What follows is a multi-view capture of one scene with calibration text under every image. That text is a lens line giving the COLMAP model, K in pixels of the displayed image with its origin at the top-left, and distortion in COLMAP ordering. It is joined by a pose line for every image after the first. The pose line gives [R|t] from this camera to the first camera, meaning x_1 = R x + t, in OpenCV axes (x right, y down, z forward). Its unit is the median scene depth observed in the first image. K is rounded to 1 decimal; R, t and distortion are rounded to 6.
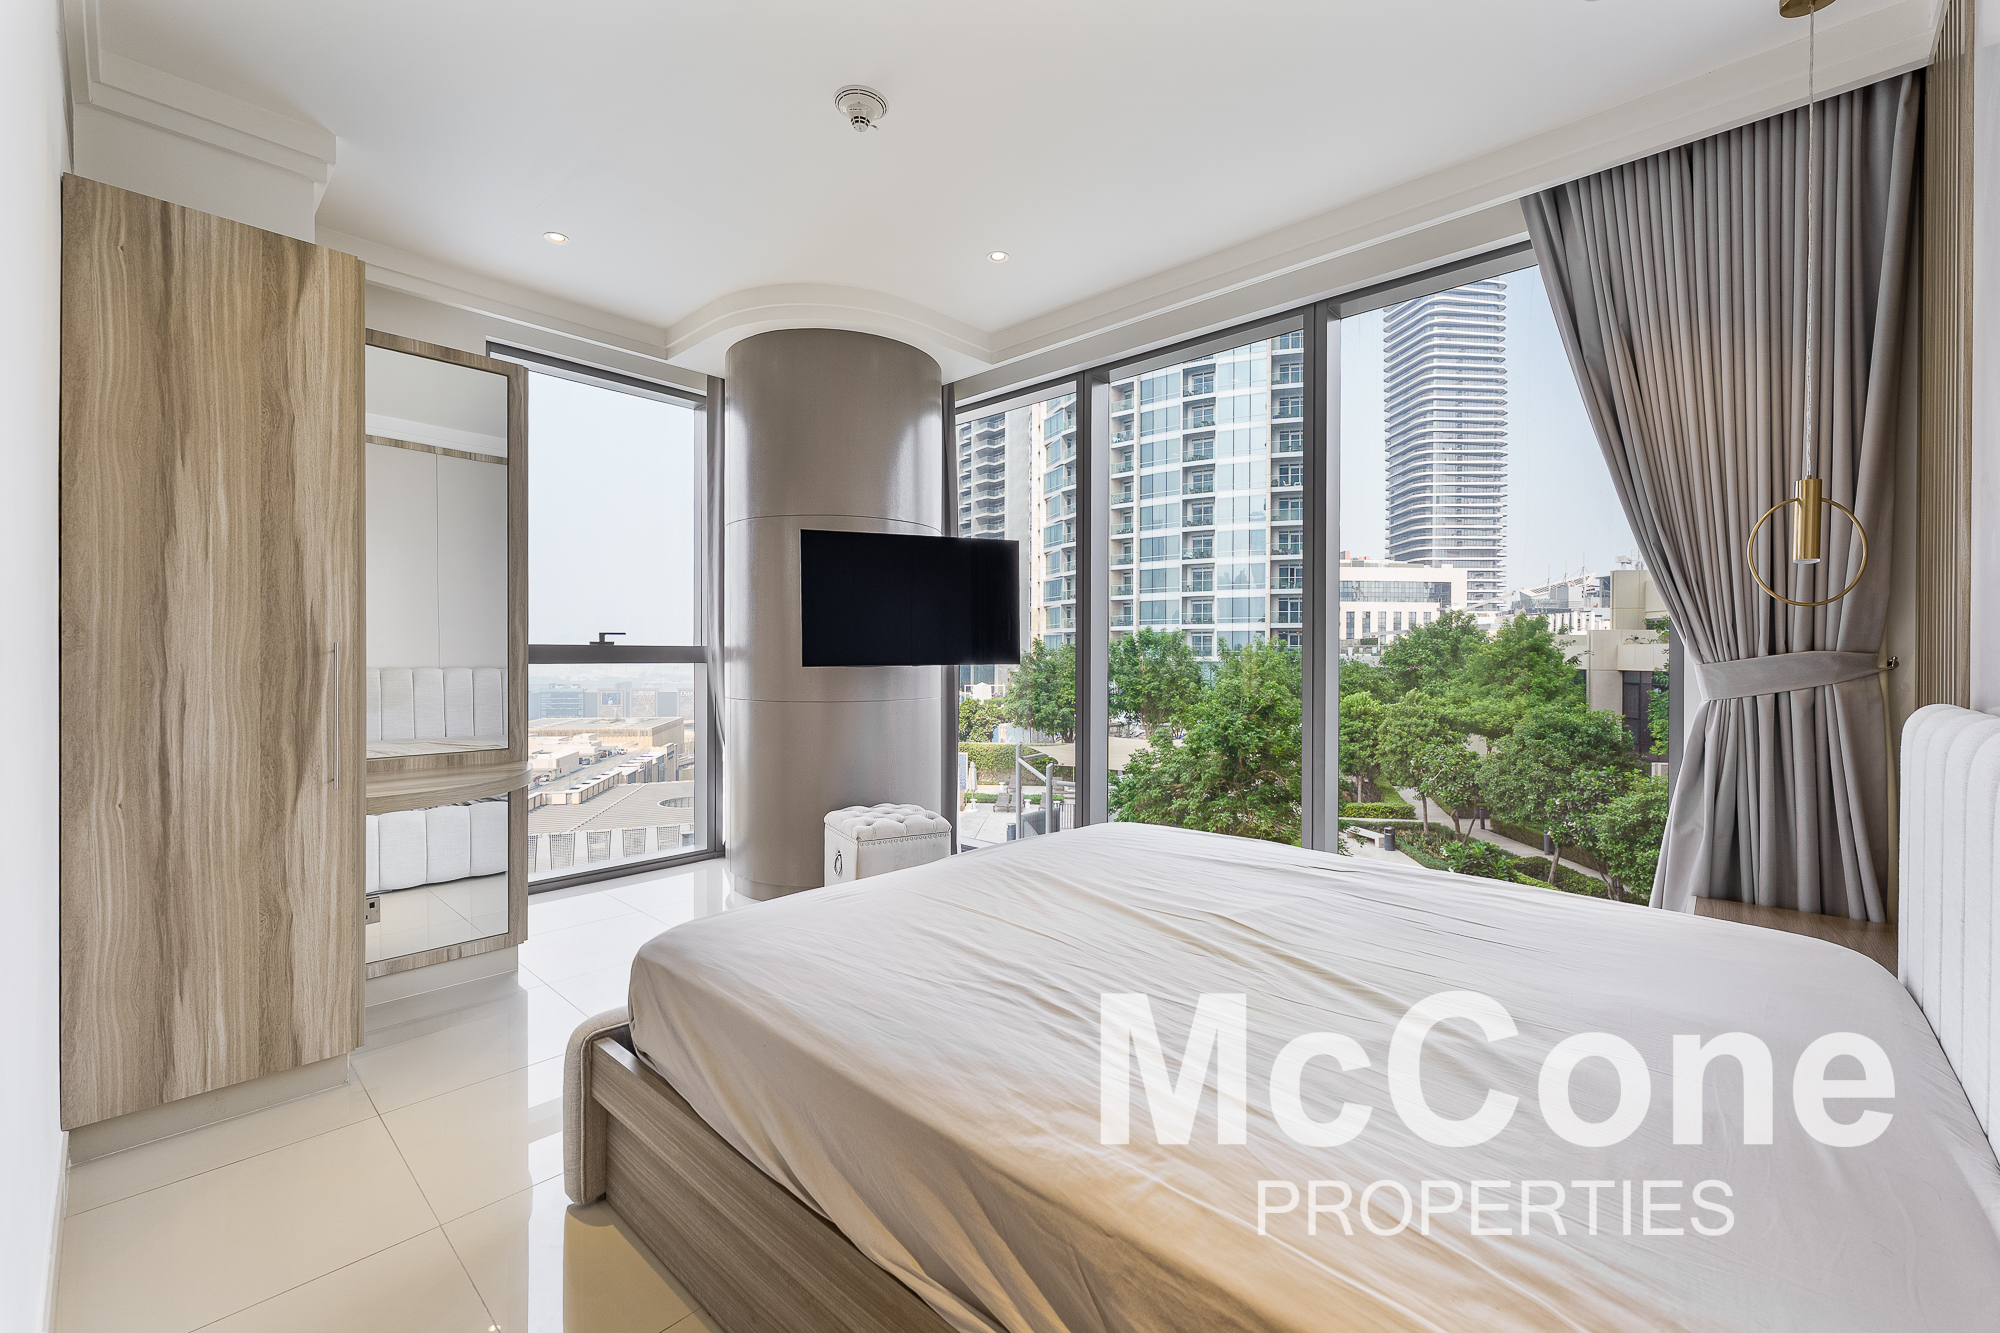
lens RADIAL K [[823.5, 0, 990.0], [0, 823.5, 657.9], [0, 0, 1]] dist [-0.003072, -0.000149]
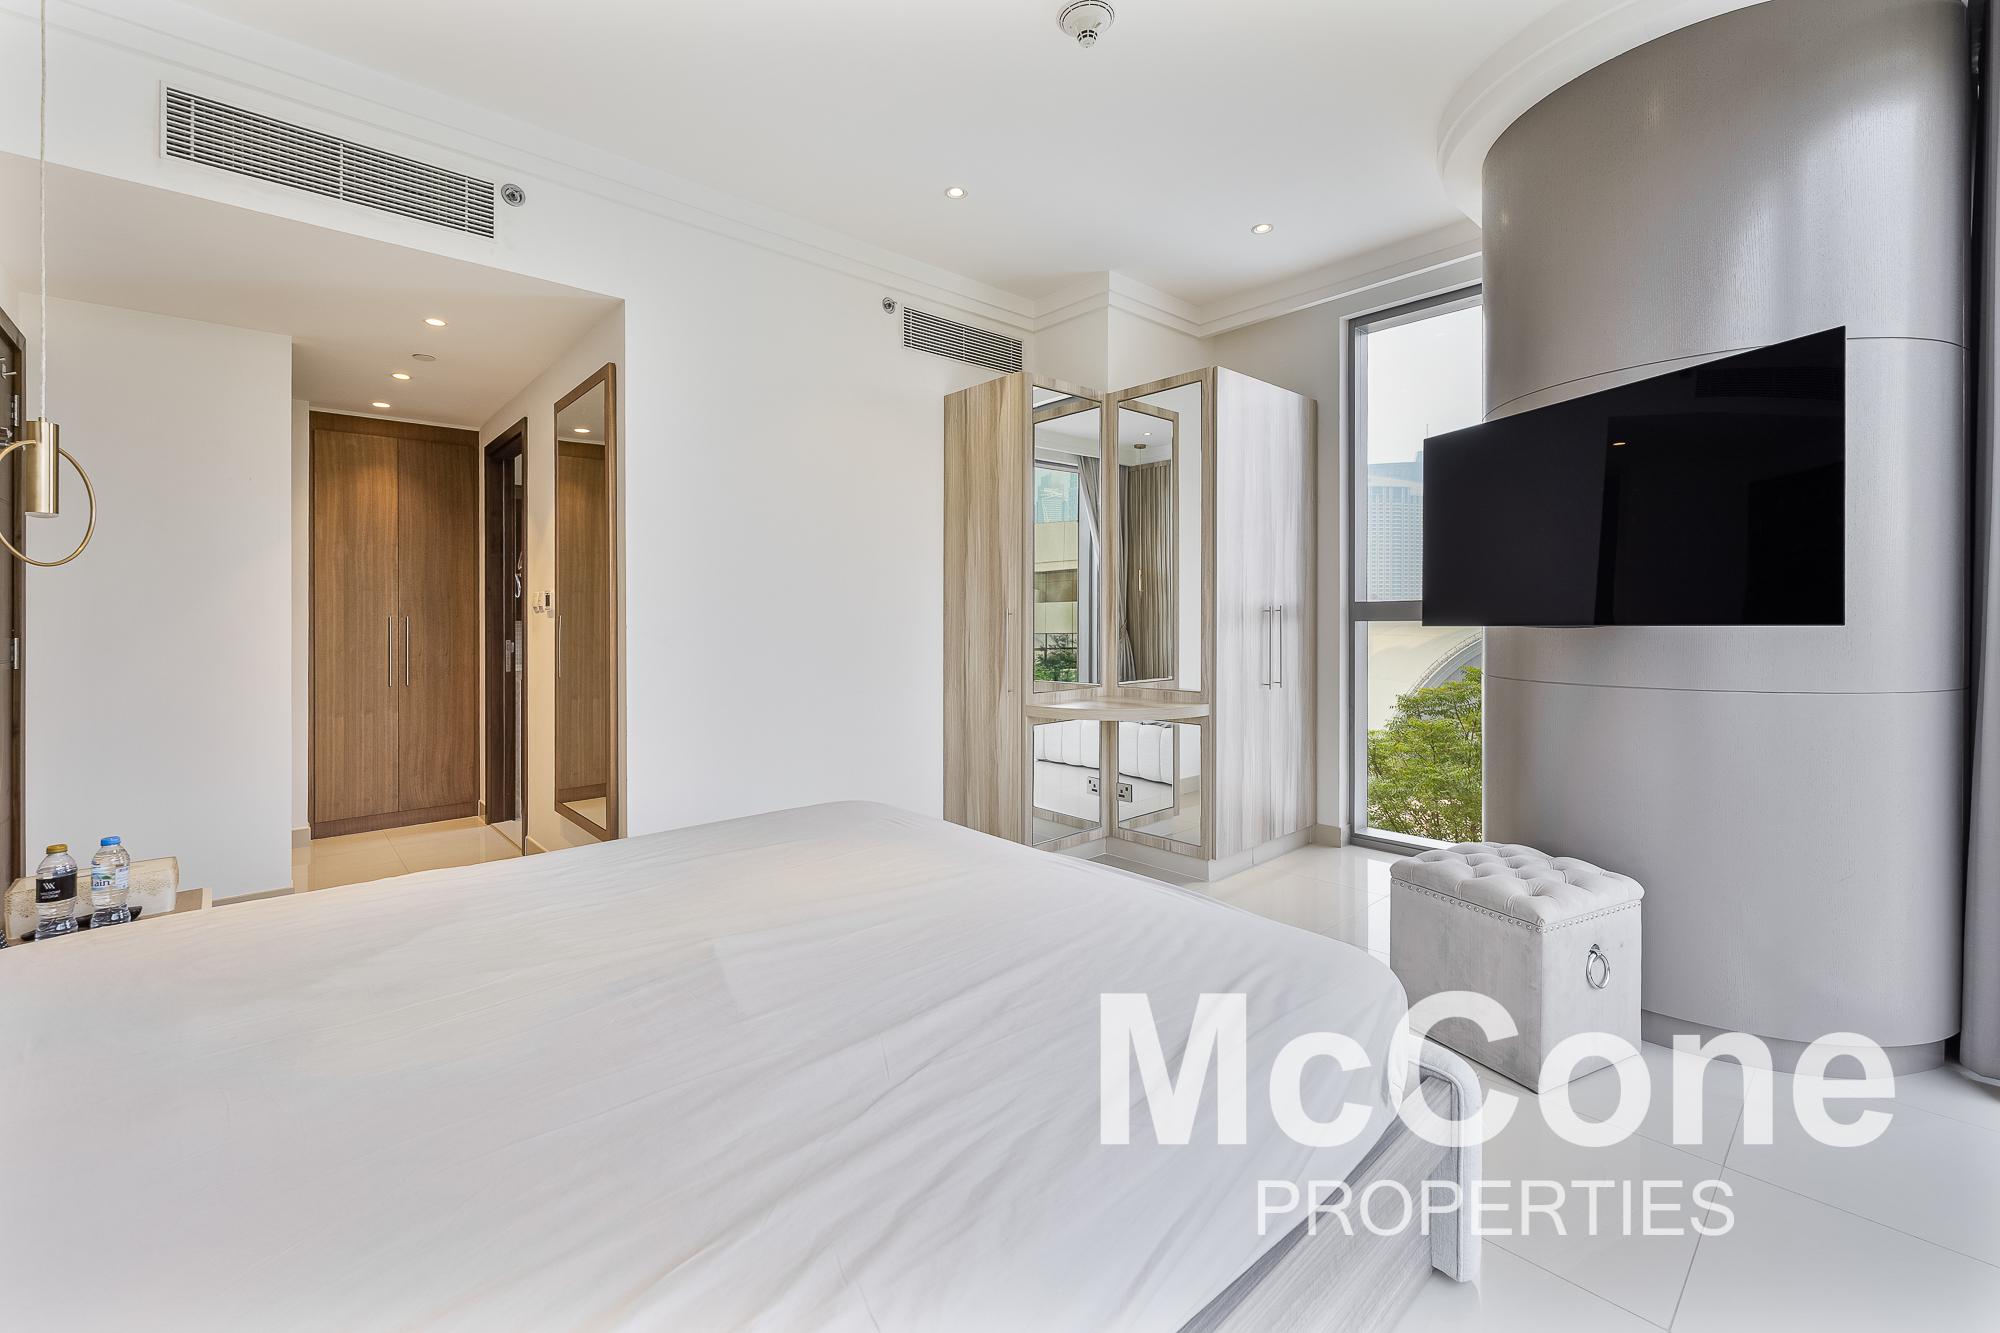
lens RADIAL K [[829.9, 0, 992.4], [0, 829.9, 614.6], [0, 0, 1]] dist [-0.000819, -0.000108]
pose [[-0.080120, -0.009858, -0.996736, 0.934629], [0.004197, 0.999939, -0.010227, 0.011376], [0.996776, -0.005003, -0.080074, 1.161652]]
